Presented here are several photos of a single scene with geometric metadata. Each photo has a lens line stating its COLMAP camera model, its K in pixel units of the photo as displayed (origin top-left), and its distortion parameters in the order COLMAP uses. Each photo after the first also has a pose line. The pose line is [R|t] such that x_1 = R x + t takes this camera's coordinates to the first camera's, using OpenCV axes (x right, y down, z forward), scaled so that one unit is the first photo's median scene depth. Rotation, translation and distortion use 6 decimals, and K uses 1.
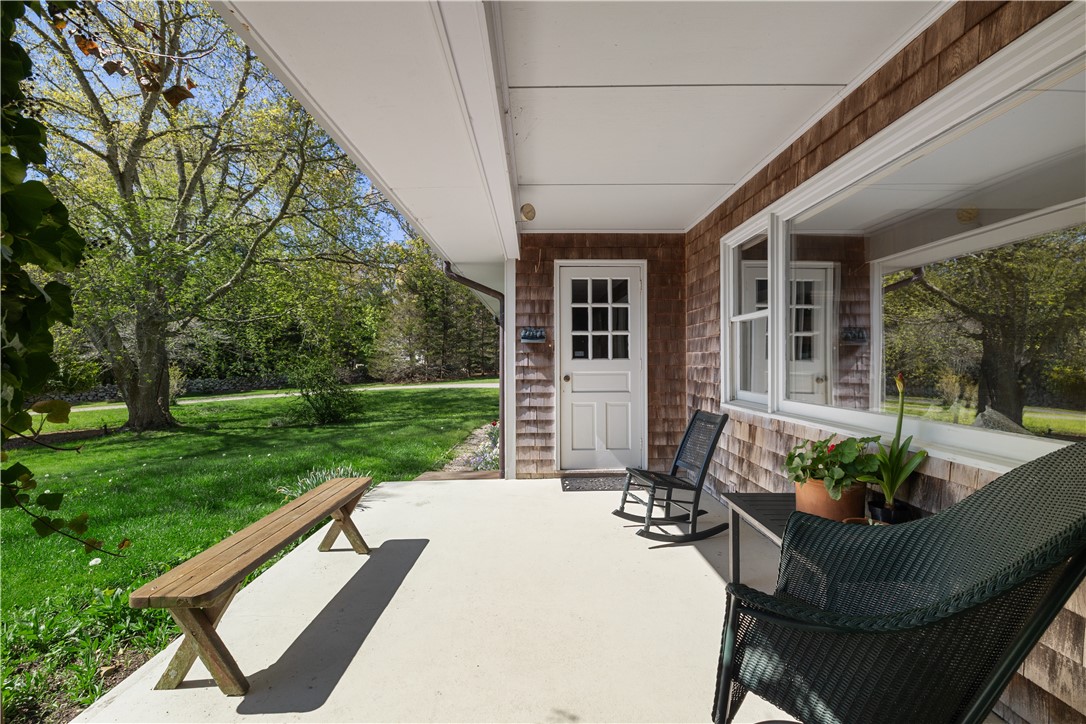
lens RADIAL K [[466.7, 0, 542.8], [0, 466.7, 362.3], [0, 0, 1]] dist [0.000327, 0.000347]
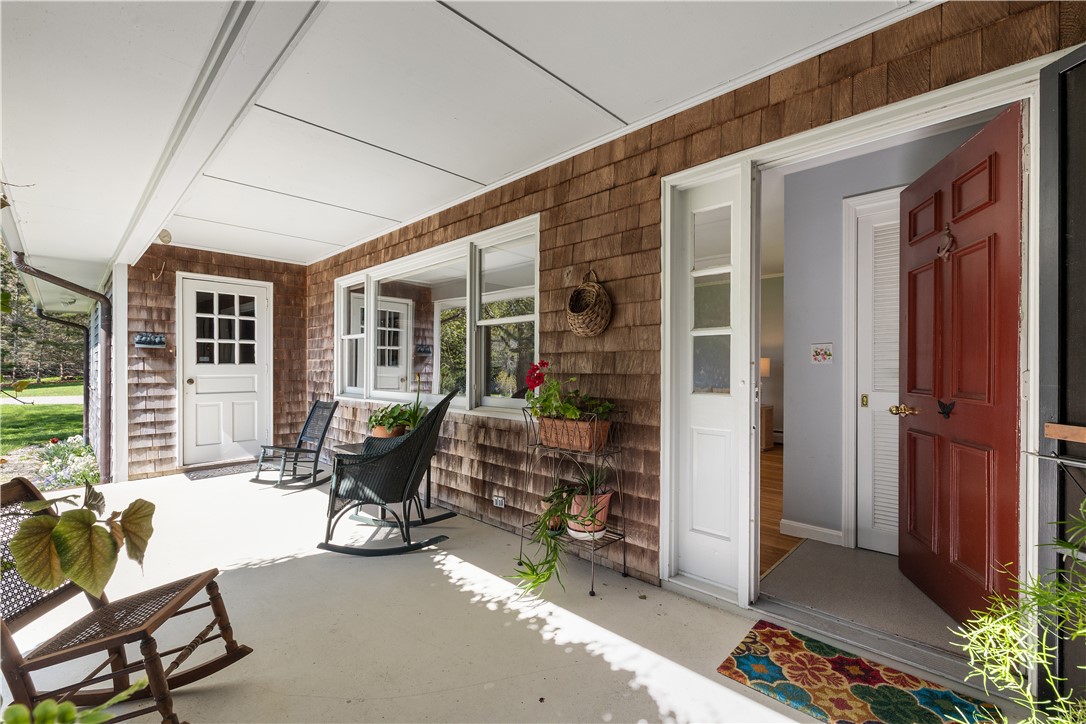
lens RADIAL K [[466.7, 0, 541.5], [0, 466.7, 366.2], [0, 0, 1]] dist [0.000327, 0.000347]
pose [[0.712630, 0.006385, 0.701511, -0.130878], [-0.003504, 0.999979, -0.005542, 0.002000], [-0.701531, 0.001492, 0.712637, -0.359786]]
